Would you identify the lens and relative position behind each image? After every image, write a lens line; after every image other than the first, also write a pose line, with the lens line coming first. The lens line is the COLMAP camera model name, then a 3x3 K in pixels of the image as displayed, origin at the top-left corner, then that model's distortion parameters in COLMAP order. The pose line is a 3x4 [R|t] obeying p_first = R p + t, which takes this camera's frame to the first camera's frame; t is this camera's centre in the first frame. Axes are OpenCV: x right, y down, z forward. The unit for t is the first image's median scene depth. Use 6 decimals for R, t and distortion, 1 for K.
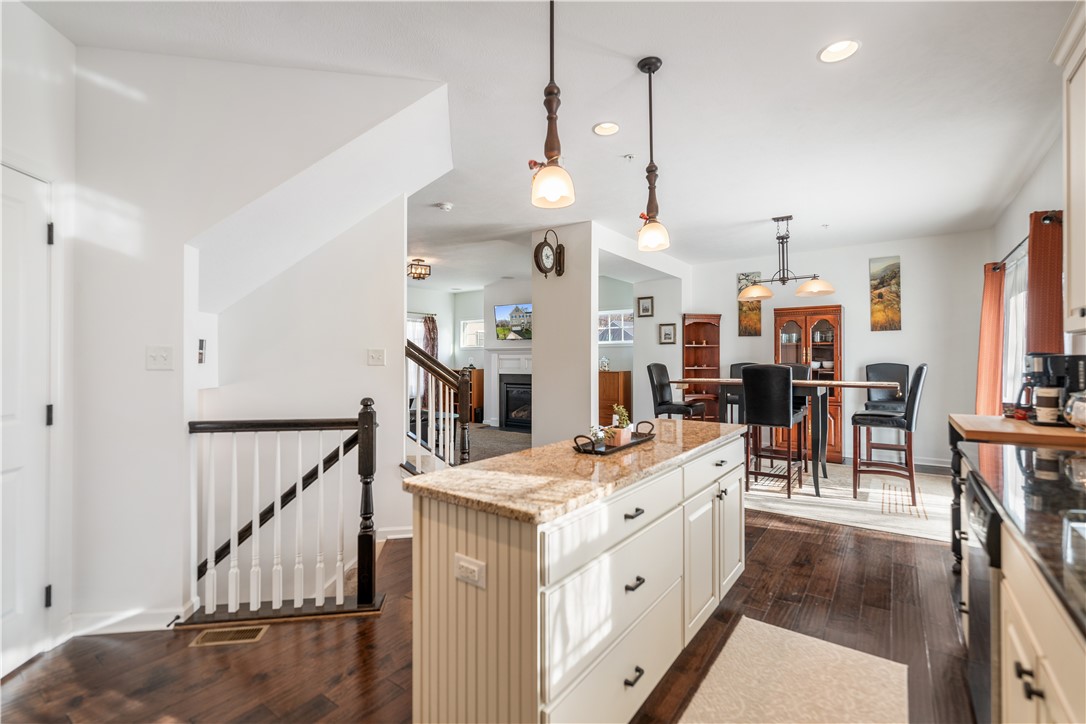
lens RADIAL K [[484.4, 0, 548.7], [0, 484.4, 362.6], [0, 0, 1]] dist [0.003644, 0.000281]
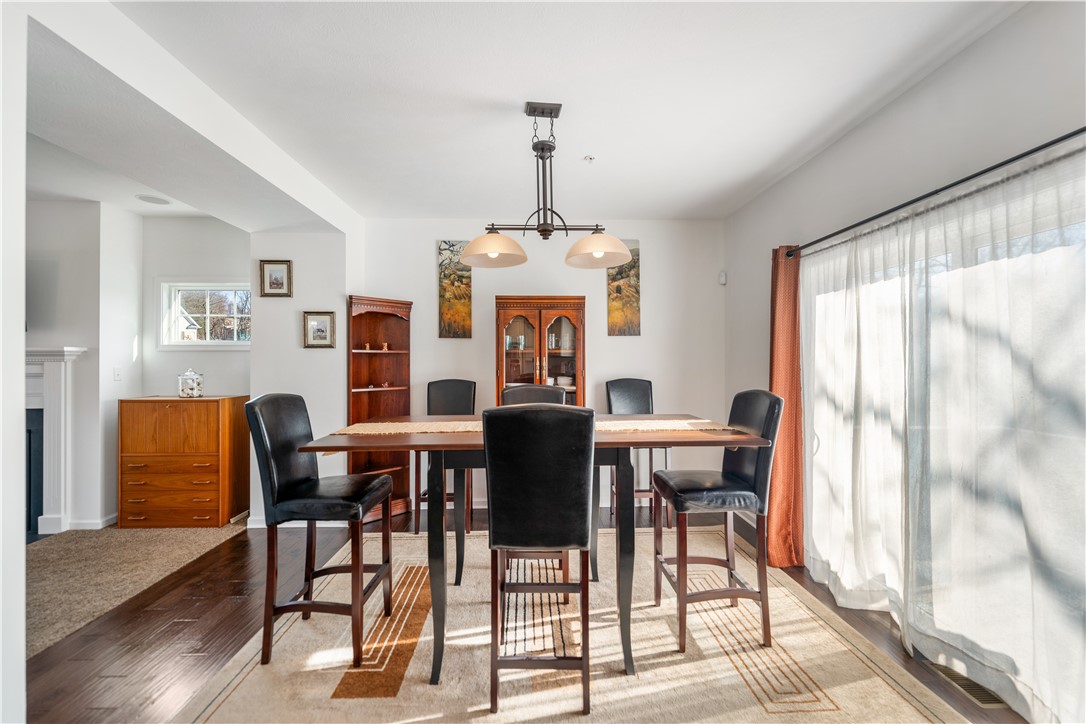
lens RADIAL K [[462.0, 0, 543.0], [0, 462.0, 362.0], [0, 0, 1]] dist [0.000565, -0.000081]
pose [[0.792421, -0.001142, 0.609974, 0.125607], [0.005553, 0.999970, -0.005342, -0.017999], [-0.609950, 0.007620, 0.792404, 0.424099]]
